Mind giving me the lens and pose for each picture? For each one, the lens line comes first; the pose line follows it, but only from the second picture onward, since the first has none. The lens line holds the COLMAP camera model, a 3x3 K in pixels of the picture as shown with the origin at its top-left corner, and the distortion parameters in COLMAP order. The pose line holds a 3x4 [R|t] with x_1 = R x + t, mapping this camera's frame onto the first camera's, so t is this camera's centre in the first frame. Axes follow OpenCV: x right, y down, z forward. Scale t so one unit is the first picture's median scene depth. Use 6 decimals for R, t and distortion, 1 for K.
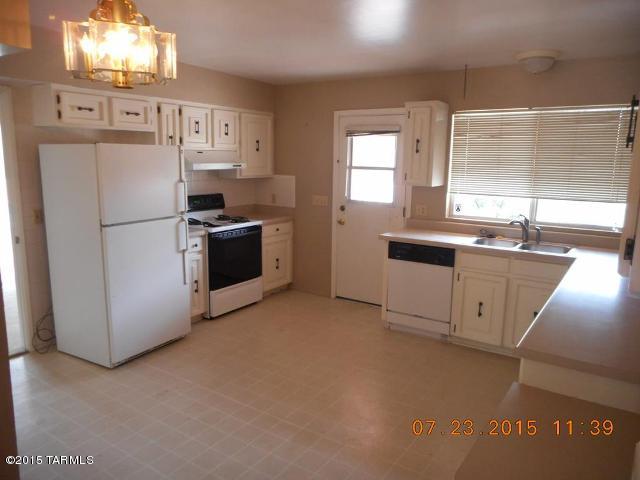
lens RADIAL K [[479.0, 0, 320.0], [0, 479.0, 240.0], [0, 0, 1]] dist [-0.000887, 0.030283]
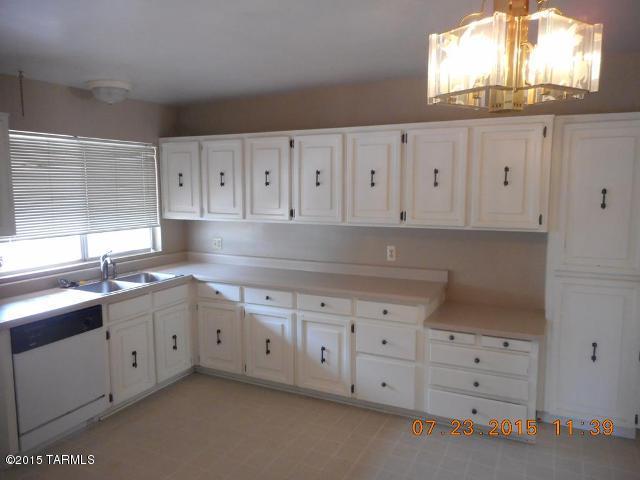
lens RADIAL K [[479.0, 0, 320.0], [0, 479.0, 240.0], [0, 0, 1]] dist [-0.000887, 0.030283]
pose [[-0.130072, -0.123216, 0.983819, -0.538153], [0.186568, 0.971482, 0.146337, -0.131910], [-0.973793, 0.202584, -0.103375, 0.685752]]
